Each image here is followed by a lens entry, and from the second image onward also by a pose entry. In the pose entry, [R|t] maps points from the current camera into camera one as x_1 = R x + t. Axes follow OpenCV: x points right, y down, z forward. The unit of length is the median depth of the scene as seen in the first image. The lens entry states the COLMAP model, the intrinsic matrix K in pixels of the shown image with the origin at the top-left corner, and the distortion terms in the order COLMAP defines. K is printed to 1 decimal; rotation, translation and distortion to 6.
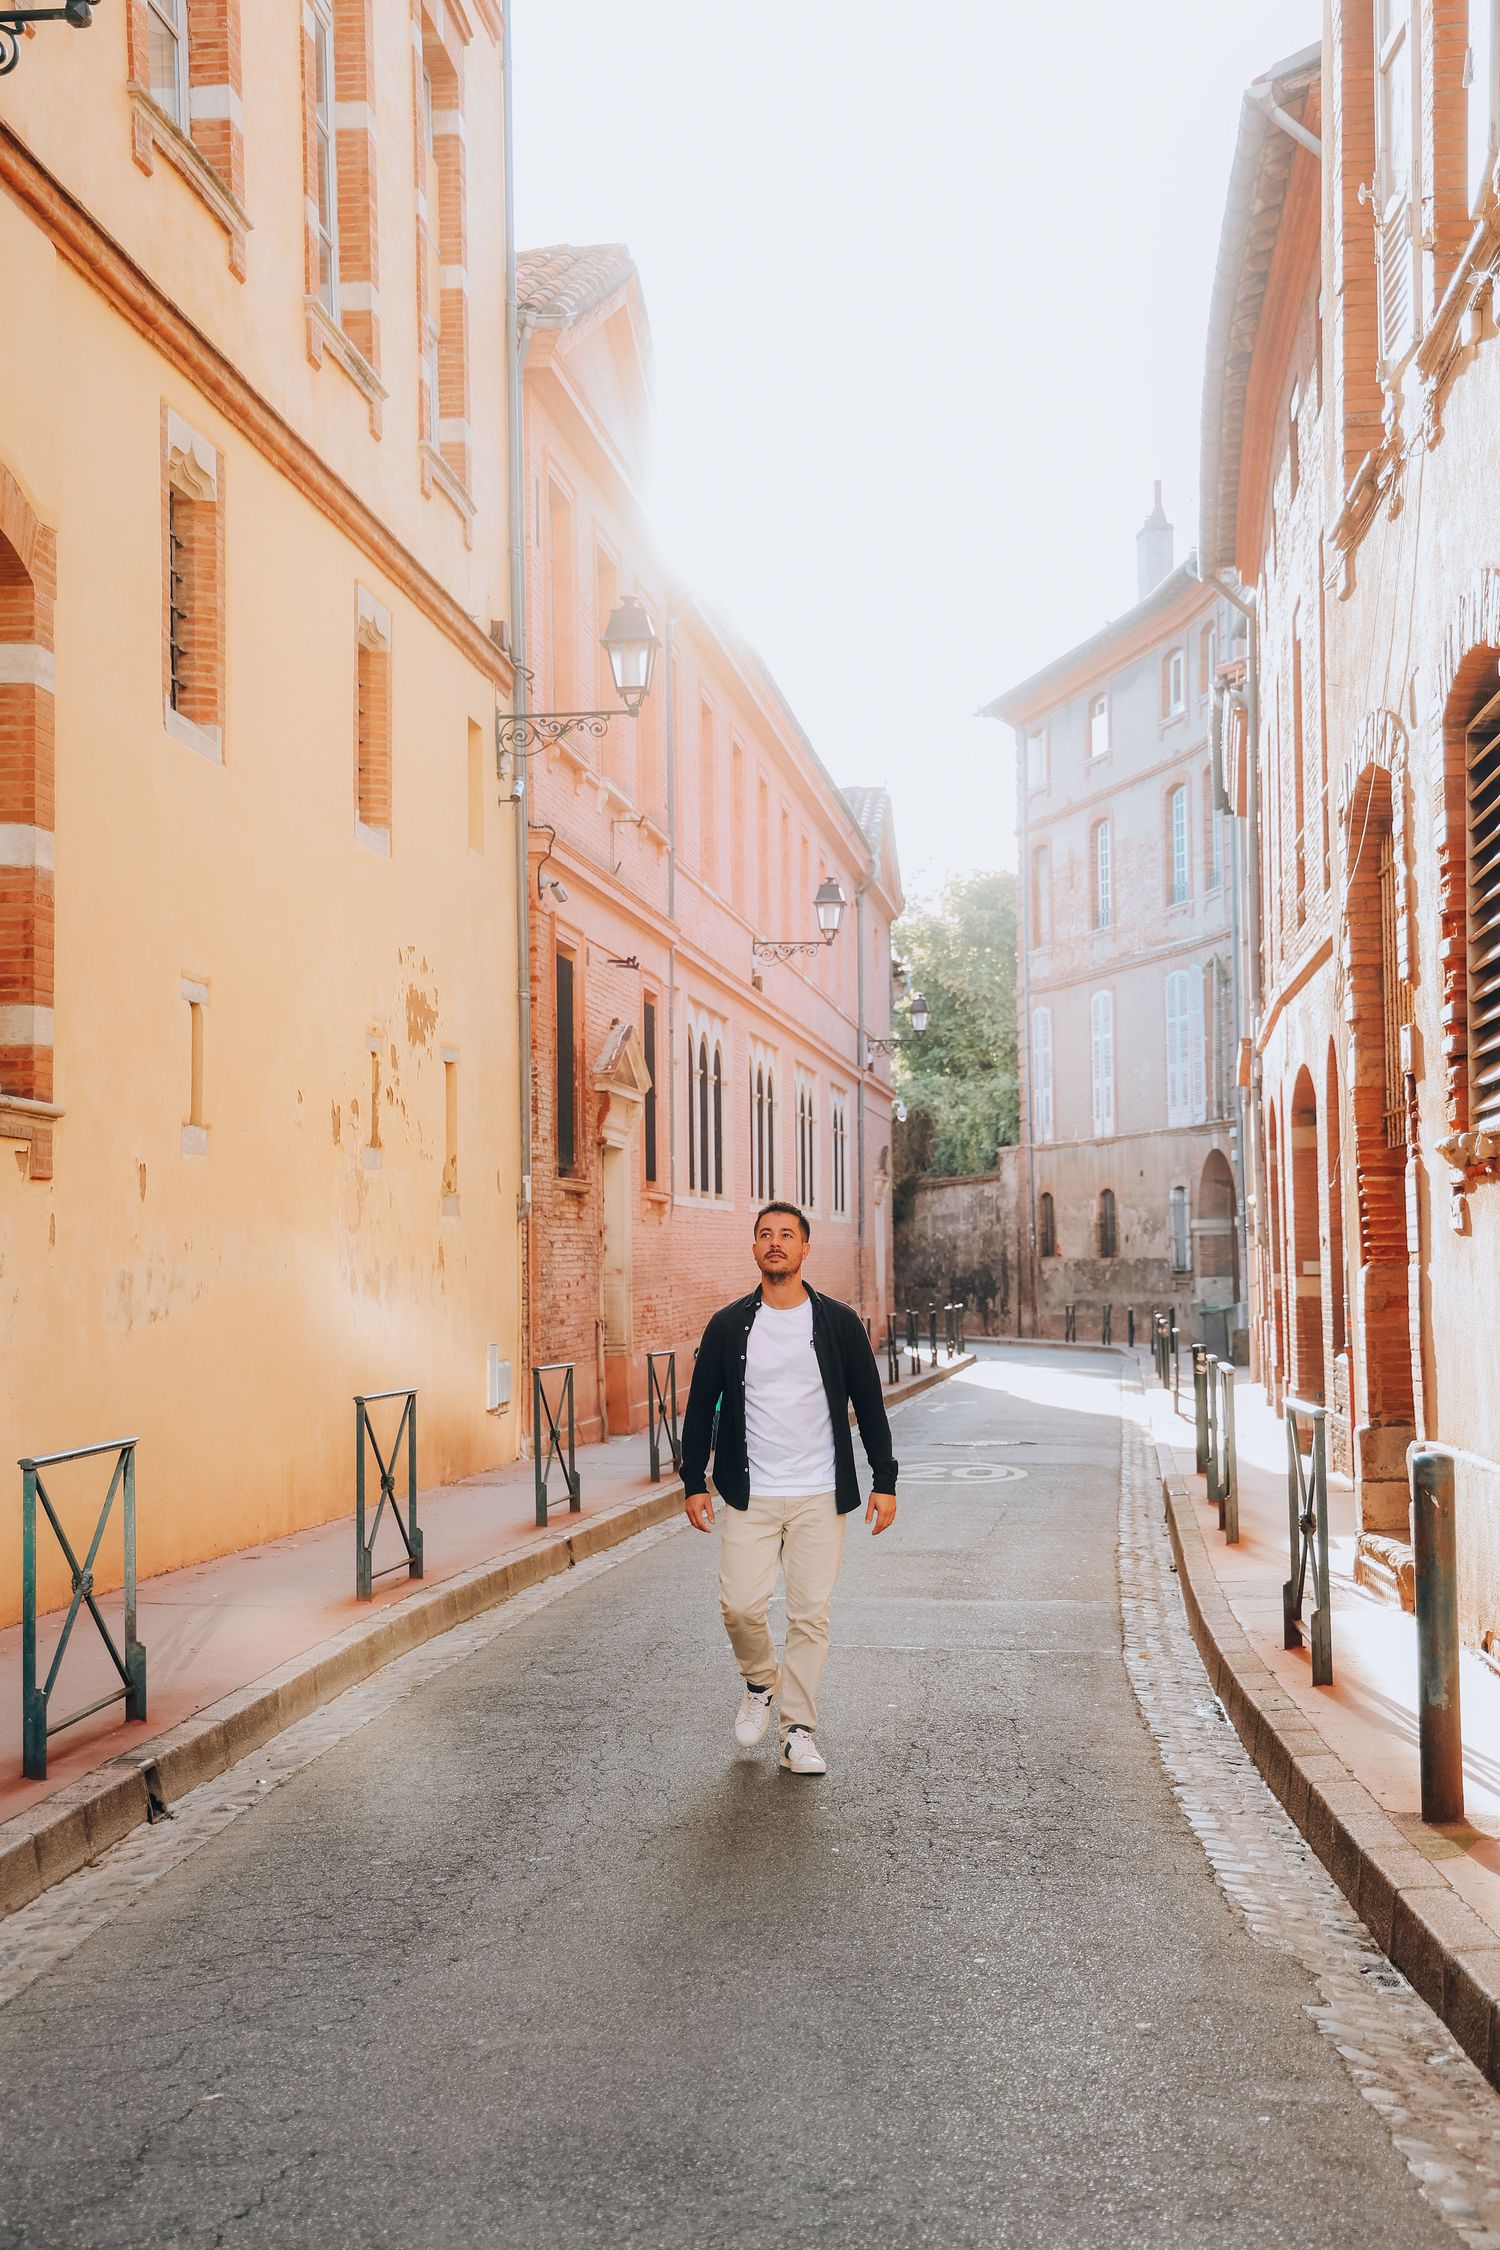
lens RADIAL K [[3000.5, 0, 752.2], [0, 3000.5, 1114.1], [0, 0, 1]] dist [0.136903, 0.000000]
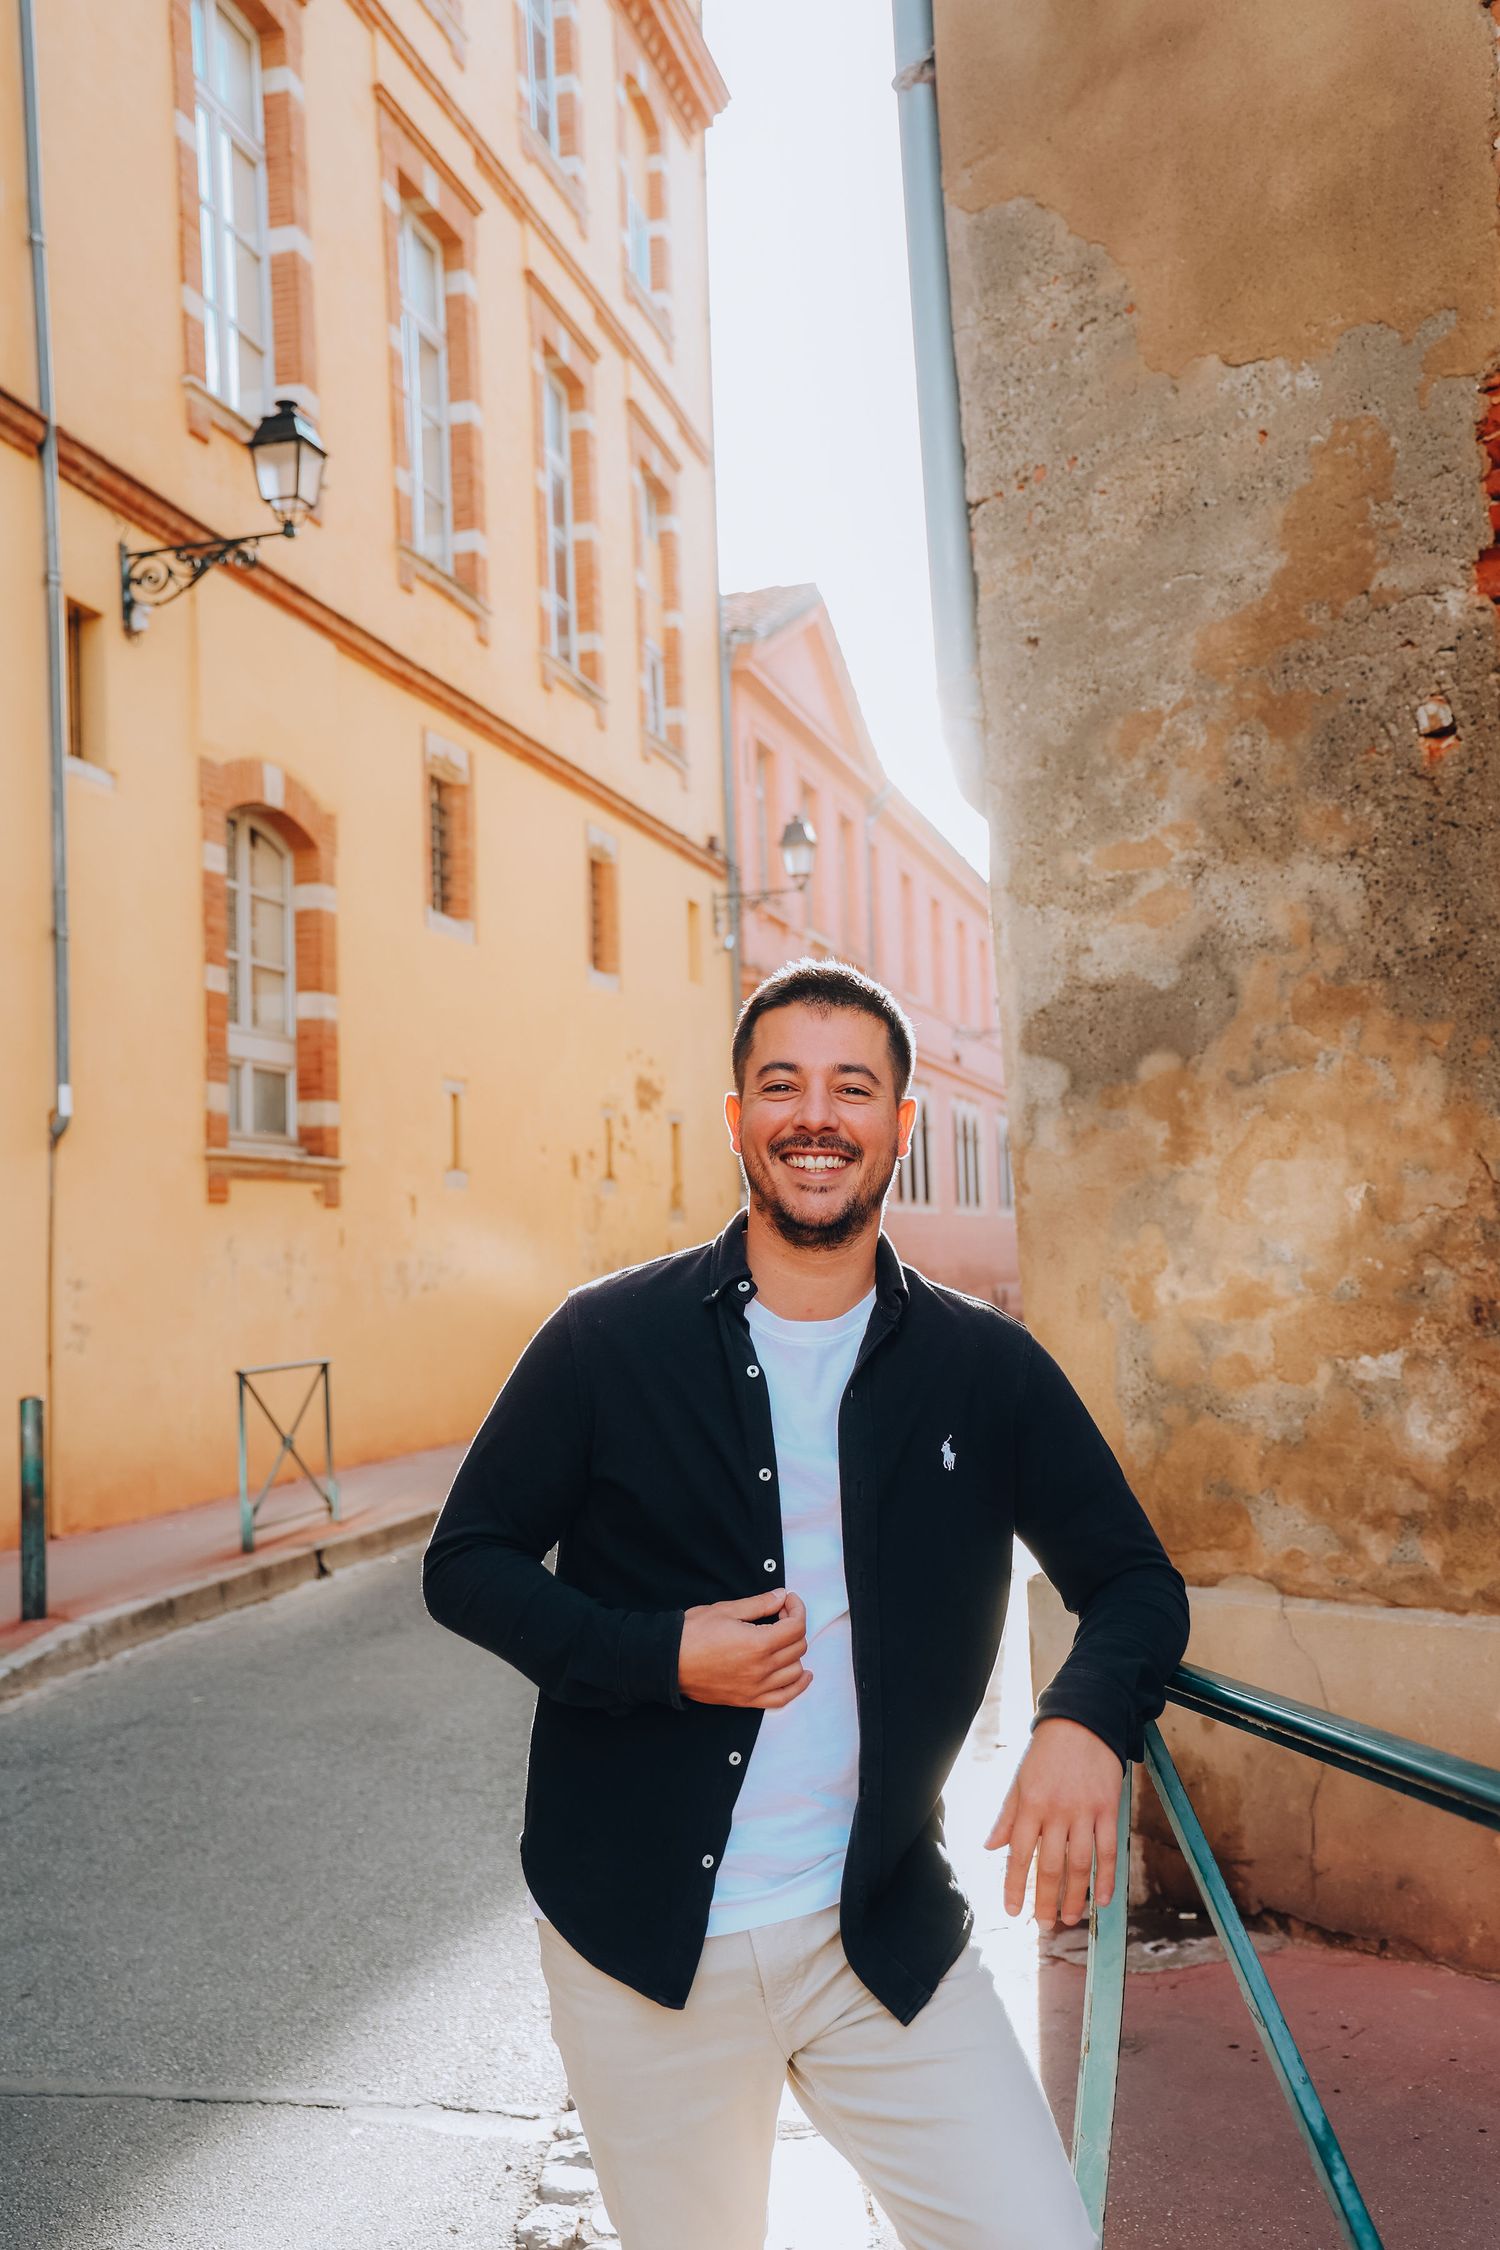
lens RADIAL K [[2112.7, 0, 749.8], [0, 2112.7, 1110.6], [0, 0, 1]] dist [0.038156, 0.000000]
pose [[0.987442, -0.032243, -0.154656, 0.119396], [0.029465, 0.999361, -0.020219, -0.000488], [0.155209, 0.015408, 0.987762, -0.075783]]
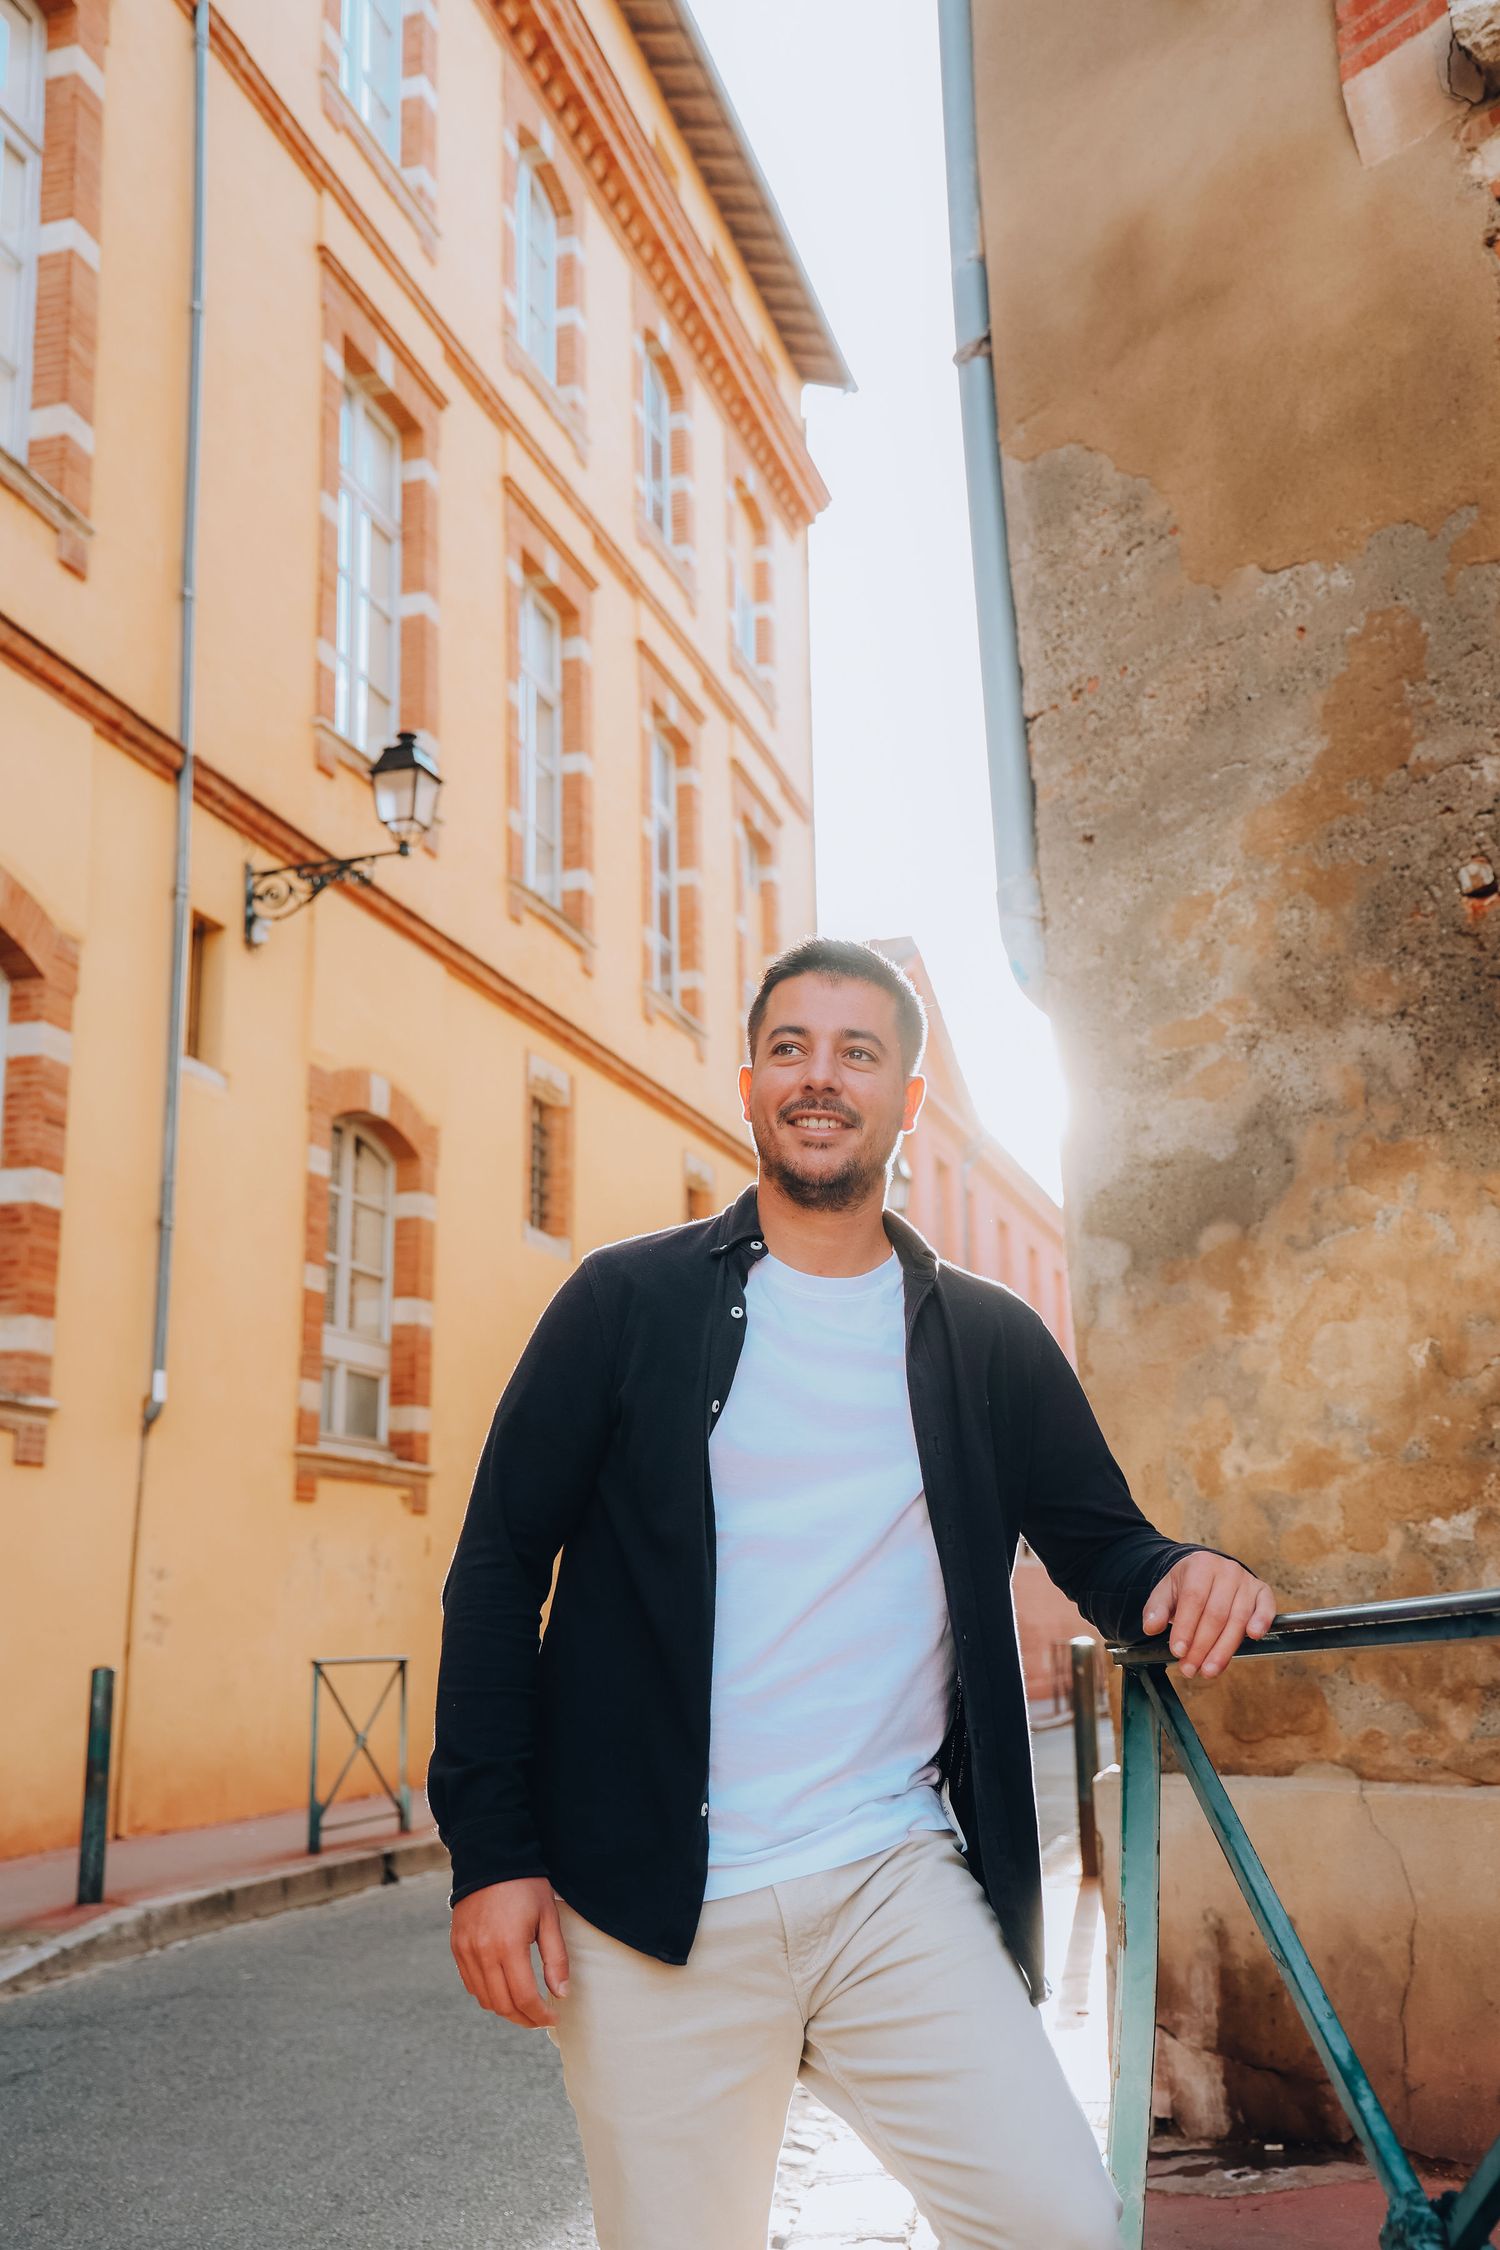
lens RADIAL K [[2097.0, 0, 758.7], [0, 2097.0, 1111.9], [0, 0, 1]] dist [0.014460, 0.042219]
pose [[0.980058, -0.053299, -0.191428, 0.123391], [0.015417, 0.980848, -0.194166, 0.022346], [0.198110, 0.187342, 0.962110, -0.073090]]
